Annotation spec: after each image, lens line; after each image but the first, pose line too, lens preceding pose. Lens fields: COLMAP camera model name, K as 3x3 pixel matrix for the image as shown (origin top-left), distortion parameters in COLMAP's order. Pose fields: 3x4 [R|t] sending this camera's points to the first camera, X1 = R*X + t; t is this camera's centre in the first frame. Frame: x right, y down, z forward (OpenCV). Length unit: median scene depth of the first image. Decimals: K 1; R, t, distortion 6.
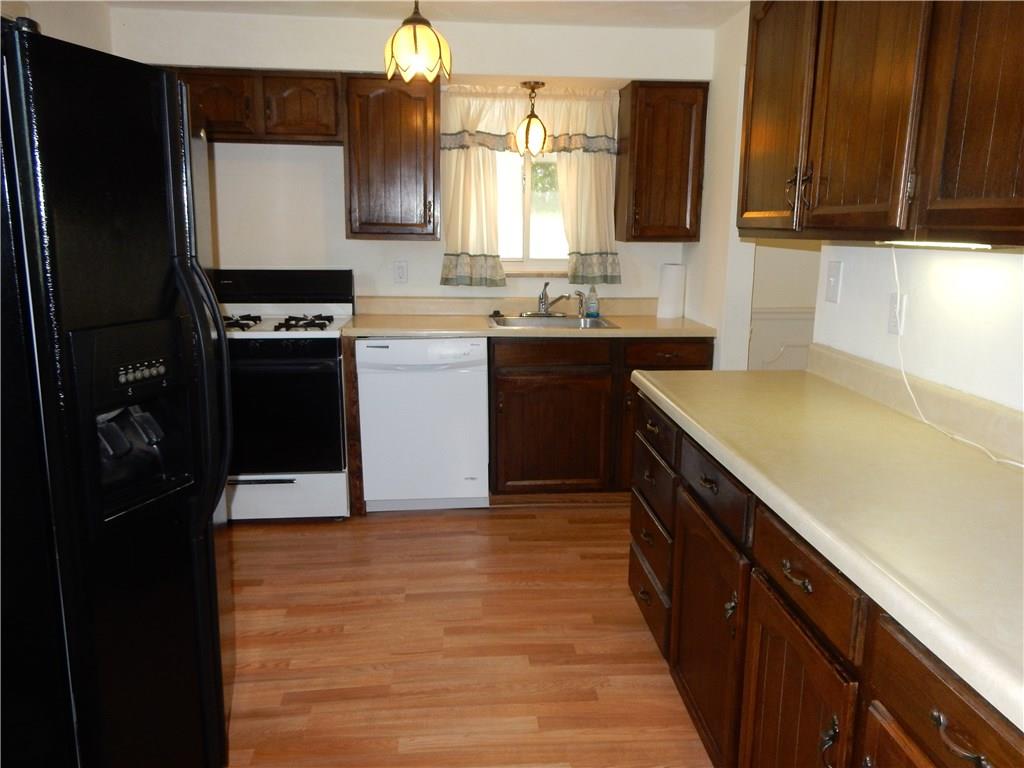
lens RADIAL K [[744.9, 0, 512.7], [0, 744.9, 381.8], [0, 0, 1]] dist [-0.008107, -0.000121]
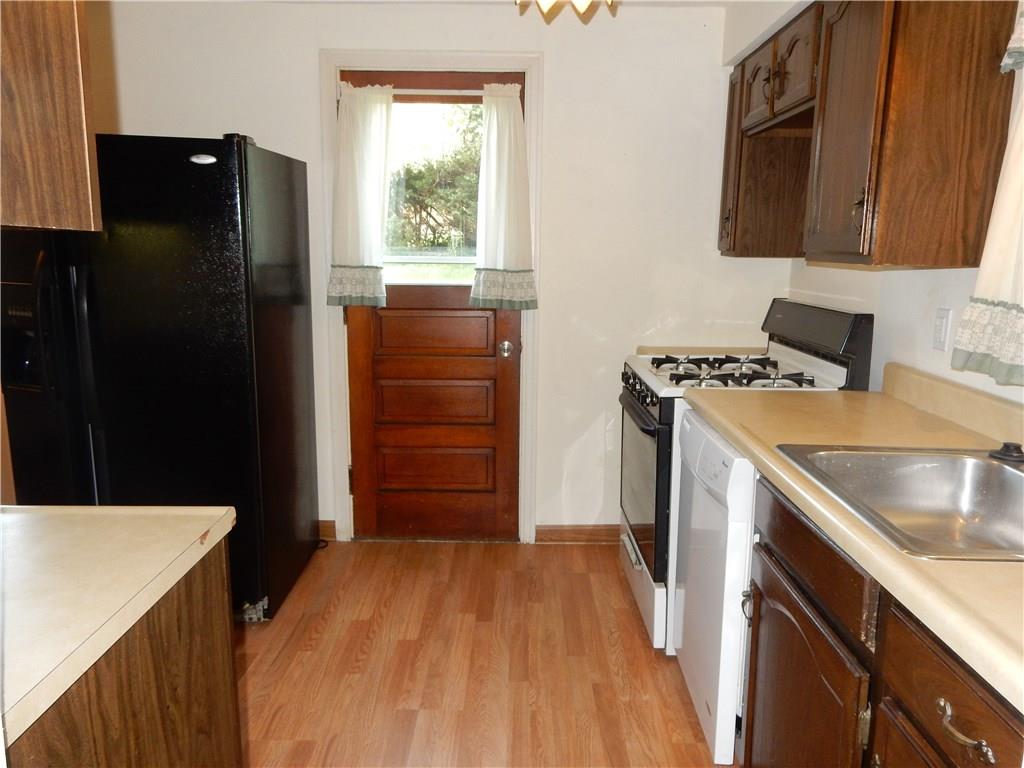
lens RADIAL K [[744.9, 0, 514.7], [0, 744.9, 382.8], [0, 0, 1]] dist [-0.008107, -0.000121]
pose [[-0.067949, 0.168508, -0.983356, 0.541883], [-0.217880, 0.959337, 0.179447, -0.196068], [0.973607, 0.226447, -0.028471, 1.036829]]
